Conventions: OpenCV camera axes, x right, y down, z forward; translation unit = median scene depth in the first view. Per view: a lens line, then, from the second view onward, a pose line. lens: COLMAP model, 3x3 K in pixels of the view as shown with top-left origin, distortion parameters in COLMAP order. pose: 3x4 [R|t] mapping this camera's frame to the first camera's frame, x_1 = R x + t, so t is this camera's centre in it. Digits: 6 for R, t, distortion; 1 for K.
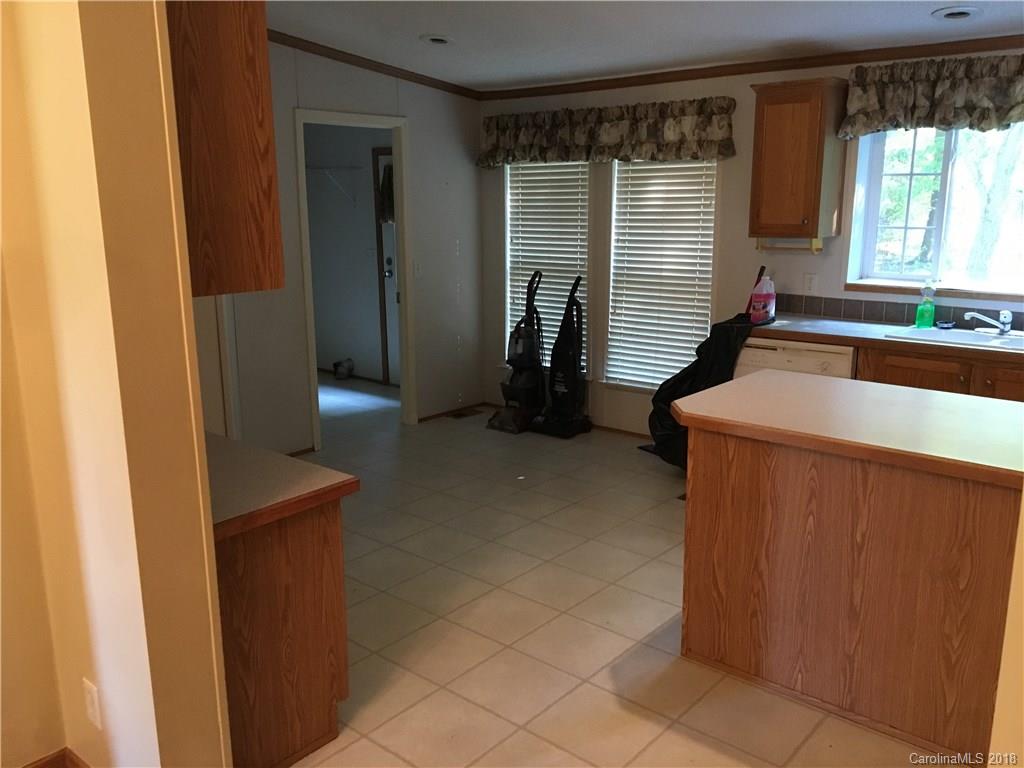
lens RADIAL K [[861.7, 0, 504.0], [0, 861.7, 376.6], [0, 0, 1]] dist [0.083970, -0.122106]
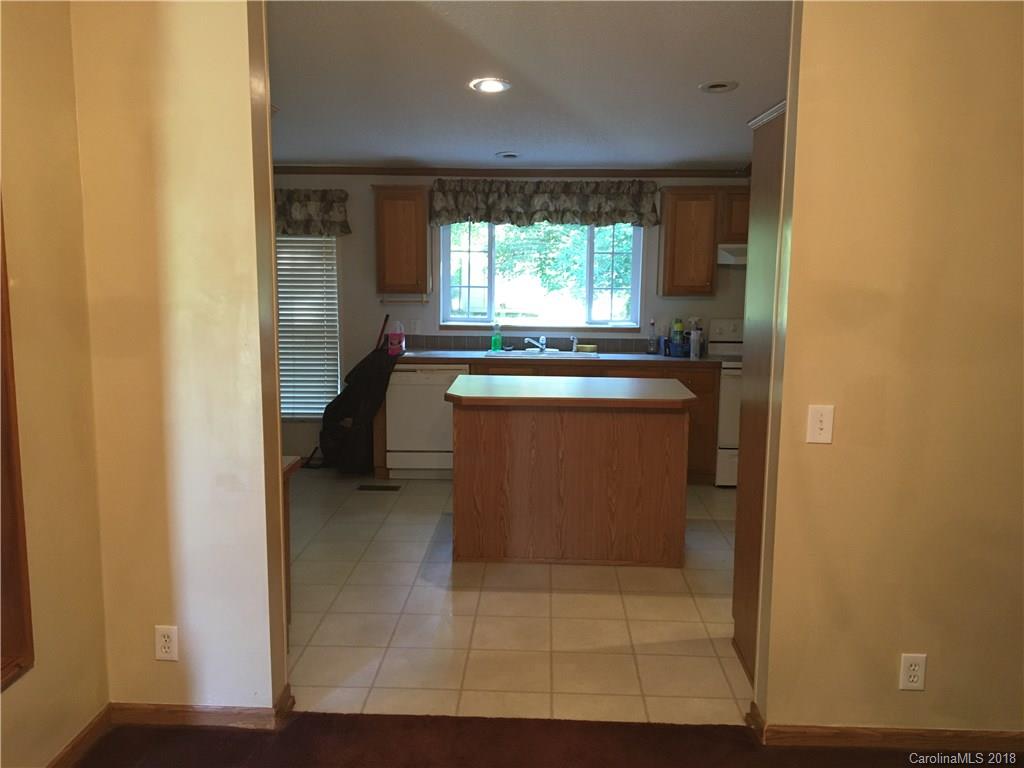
lens RADIAL K [[861.7, 0, 504.0], [0, 861.7, 376.6], [0, 0, 1]] dist [0.083970, -0.122106]
pose [[0.783011, -0.067795, 0.618302, -0.449894], [0.114120, 0.992827, -0.035660, 0.044458], [-0.611449, 0.098483, 0.785131, -0.192799]]
